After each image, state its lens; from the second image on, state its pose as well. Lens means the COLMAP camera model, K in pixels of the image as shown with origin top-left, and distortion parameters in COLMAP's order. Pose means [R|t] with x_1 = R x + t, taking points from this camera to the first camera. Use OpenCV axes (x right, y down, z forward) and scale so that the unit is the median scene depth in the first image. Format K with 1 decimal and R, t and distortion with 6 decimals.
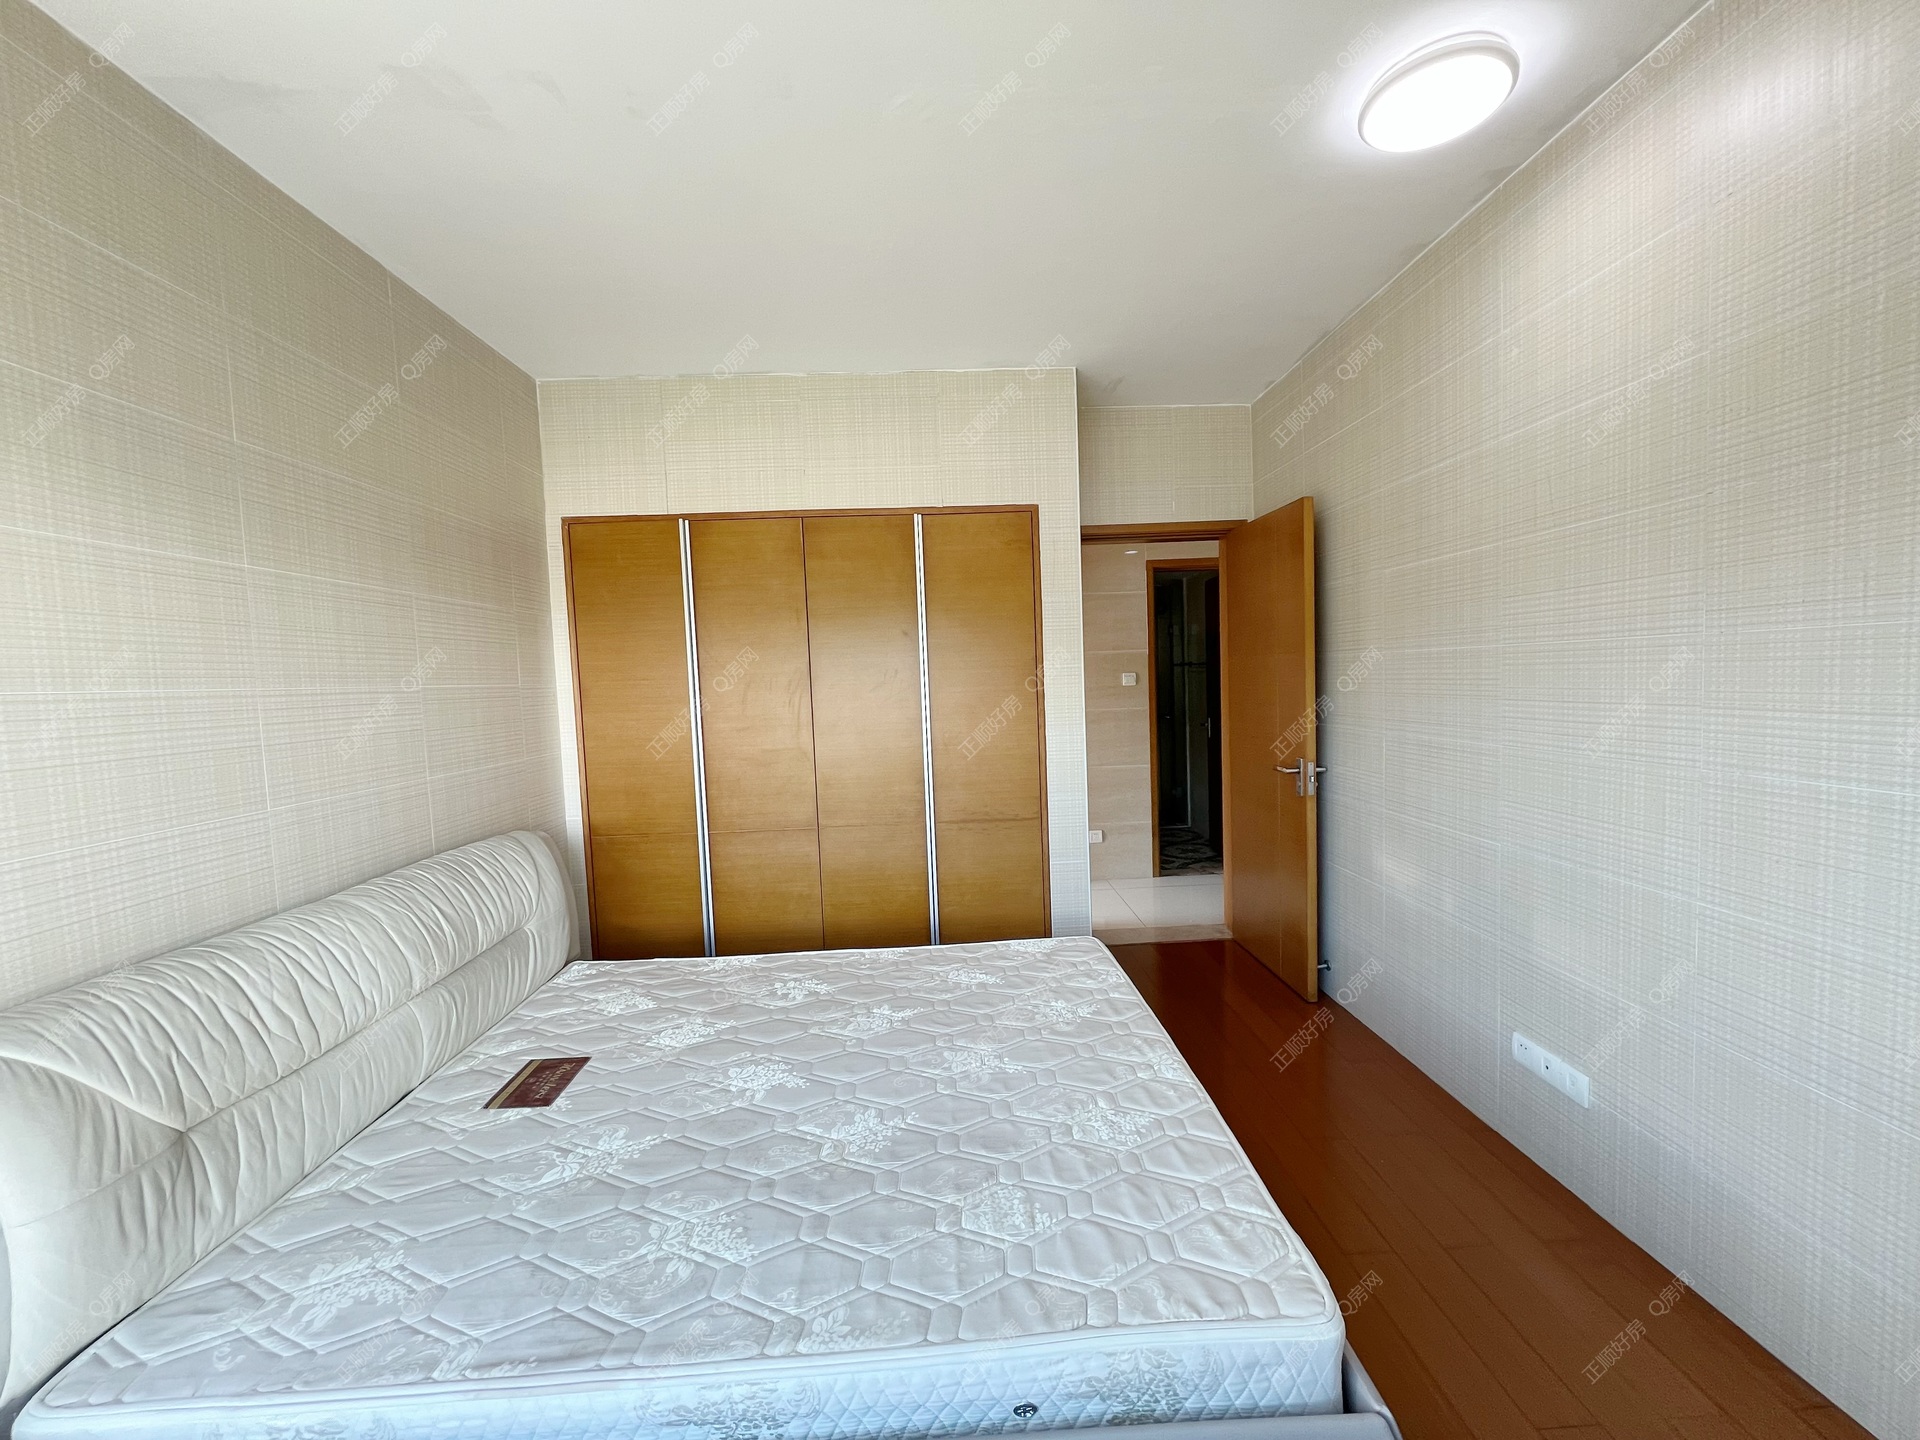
lens RADIAL K [[761.4, 0, 957.4], [0, 761.4, 721.5], [0, 0, 1]] dist [0.001892, -0.000984]
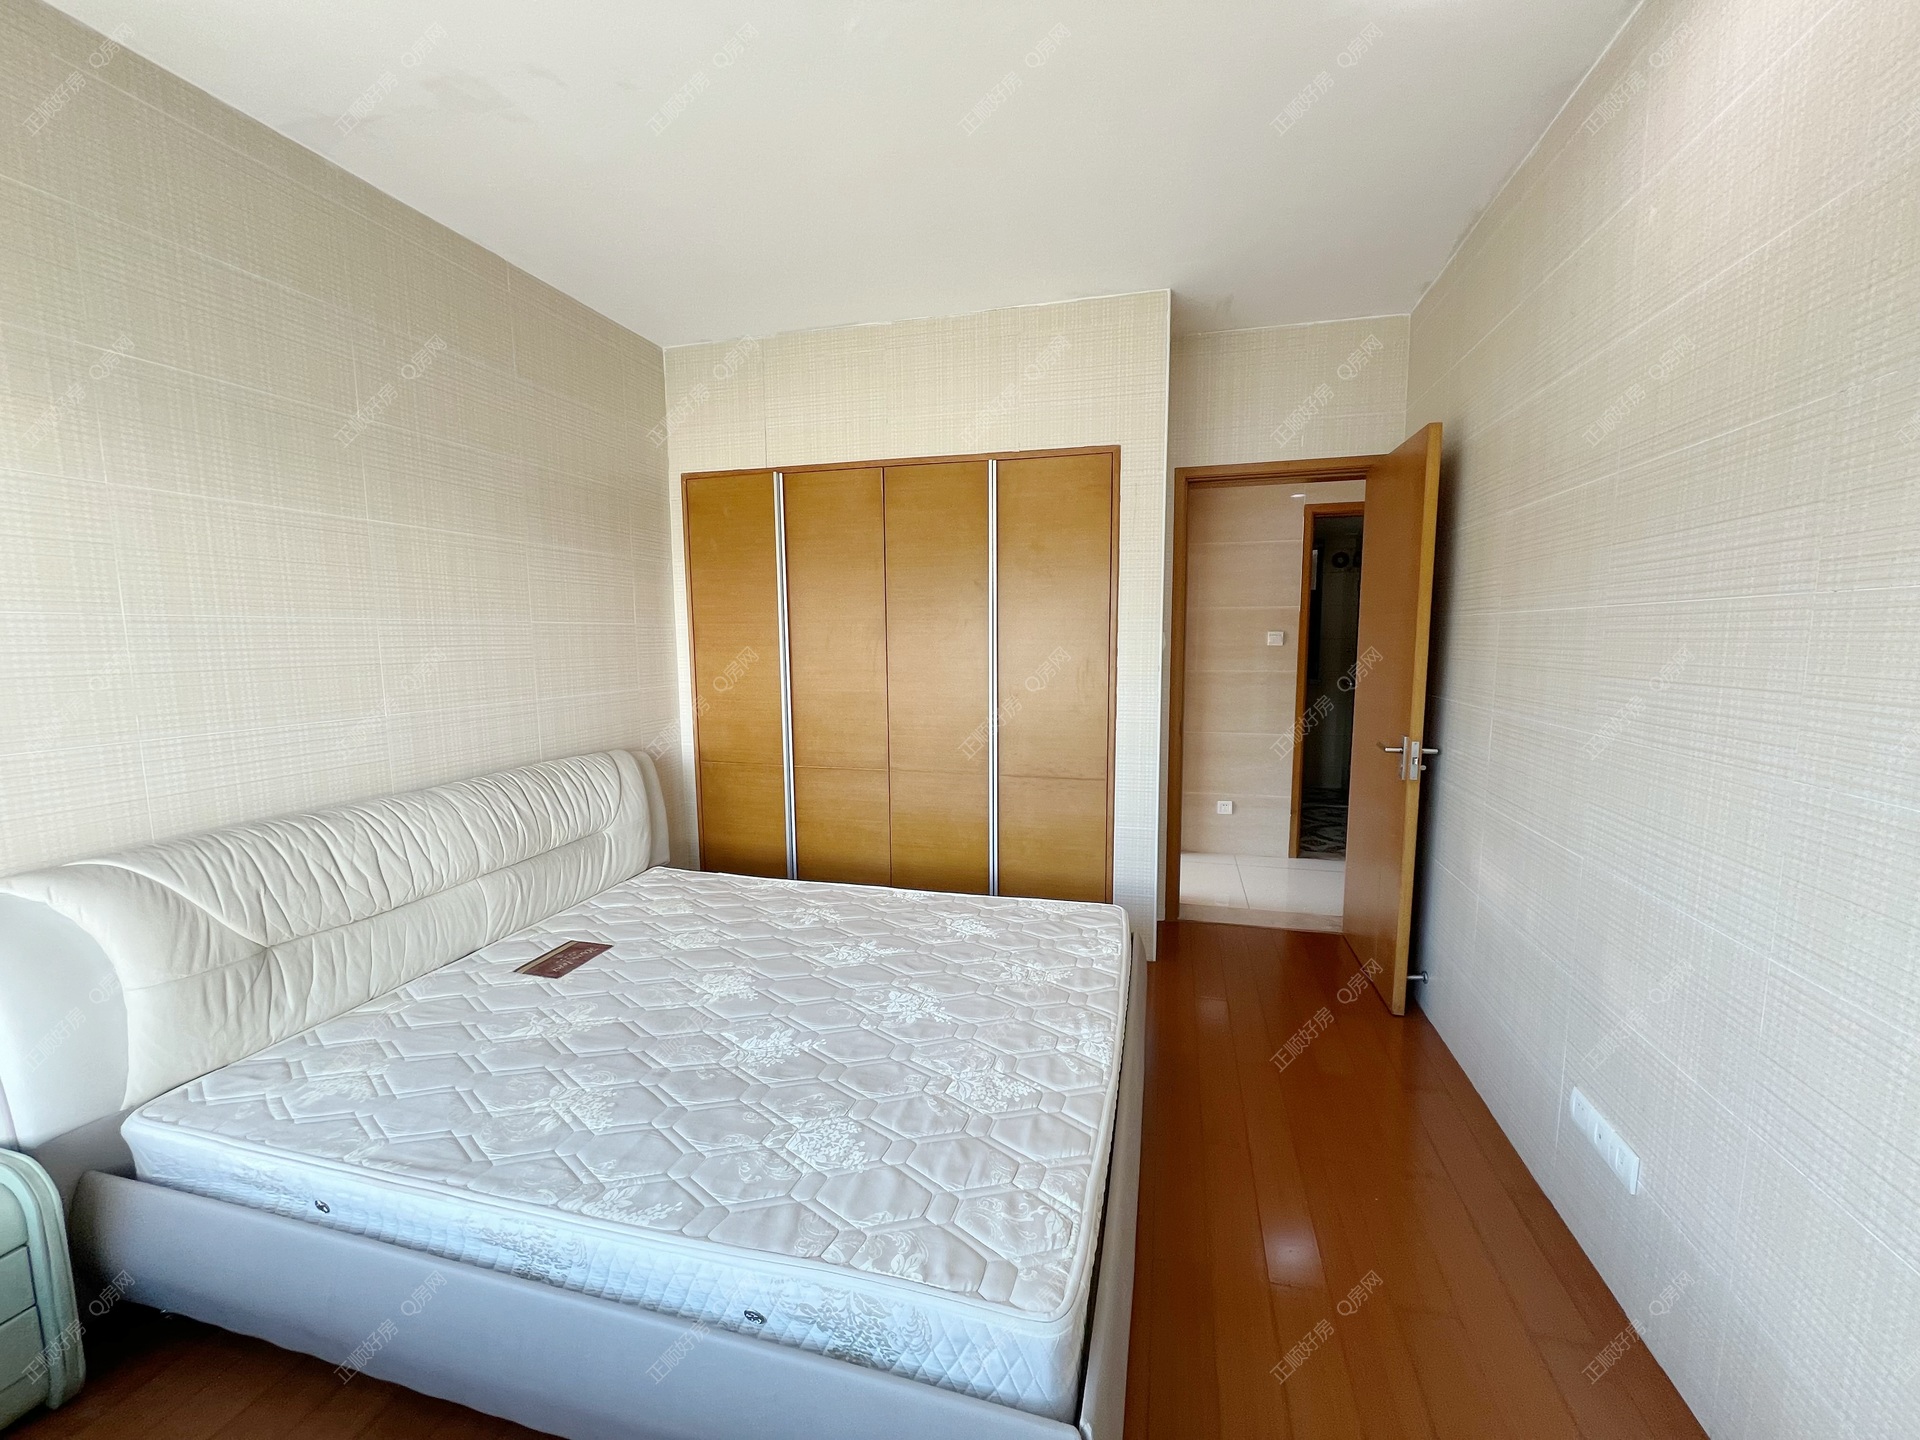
lens RADIAL K [[761.4, 0, 962.0], [0, 761.4, 720.5], [0, 0, 1]] dist [0.001892, -0.000984]
pose [[0.955839, 0.064478, -0.286730, 0.361927], [-0.047075, 0.996629, 0.067188, -0.005128], [0.290096, -0.050724, 0.955652, 0.065748]]
